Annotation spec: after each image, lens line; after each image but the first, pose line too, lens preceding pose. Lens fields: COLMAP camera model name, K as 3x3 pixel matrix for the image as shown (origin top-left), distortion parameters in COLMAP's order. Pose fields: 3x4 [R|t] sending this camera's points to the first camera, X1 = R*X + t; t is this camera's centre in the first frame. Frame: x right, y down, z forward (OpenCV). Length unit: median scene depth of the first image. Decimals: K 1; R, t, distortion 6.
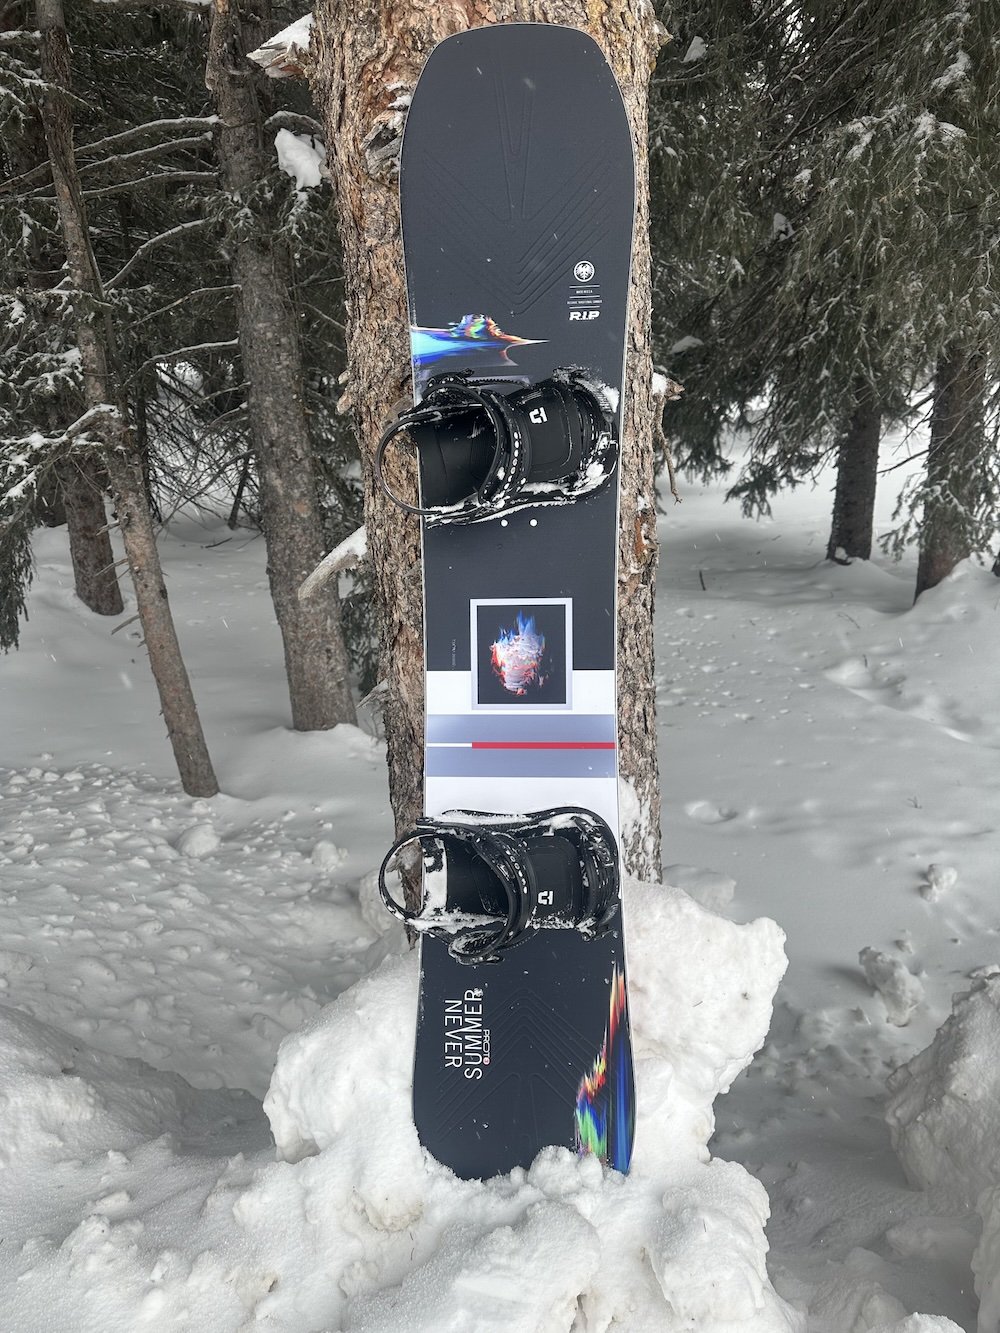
lens RADIAL K [[884.5, 0, 497.9], [0, 884.5, 664.4], [0, 0, 1]] dist [0.055421, -0.060288]
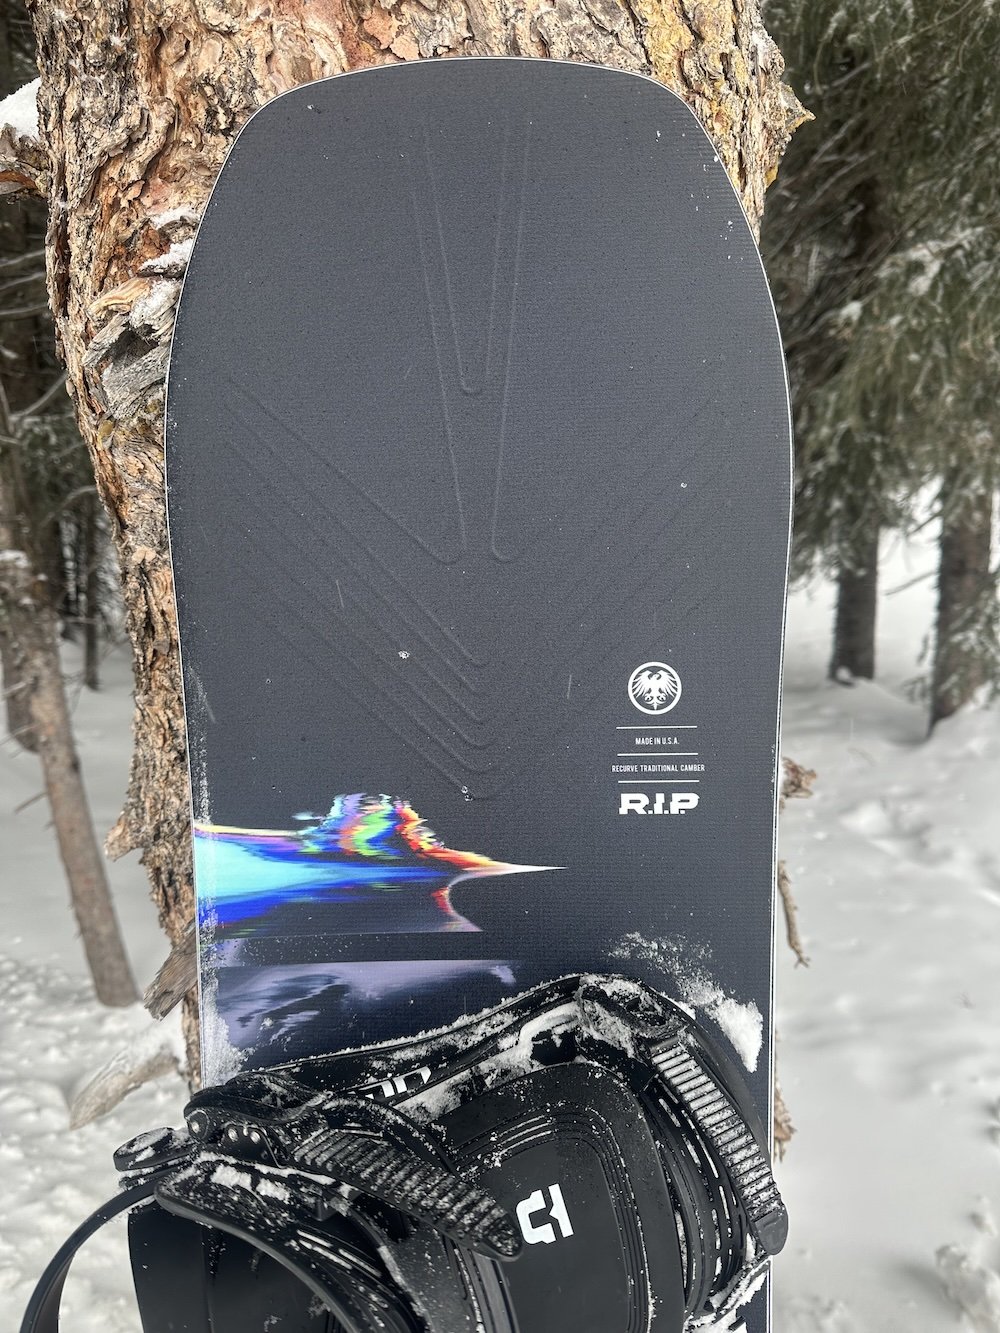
lens RADIAL K [[884.5, 0, 497.9], [0, 884.5, 664.4], [0, 0, 1]] dist [0.055421, -0.060288]
pose [[0.999760, -0.005212, 0.021263, 0.009054], [0.007167, 0.995648, -0.092919, -0.169058], [-0.020686, 0.093049, 0.995447, 0.255460]]
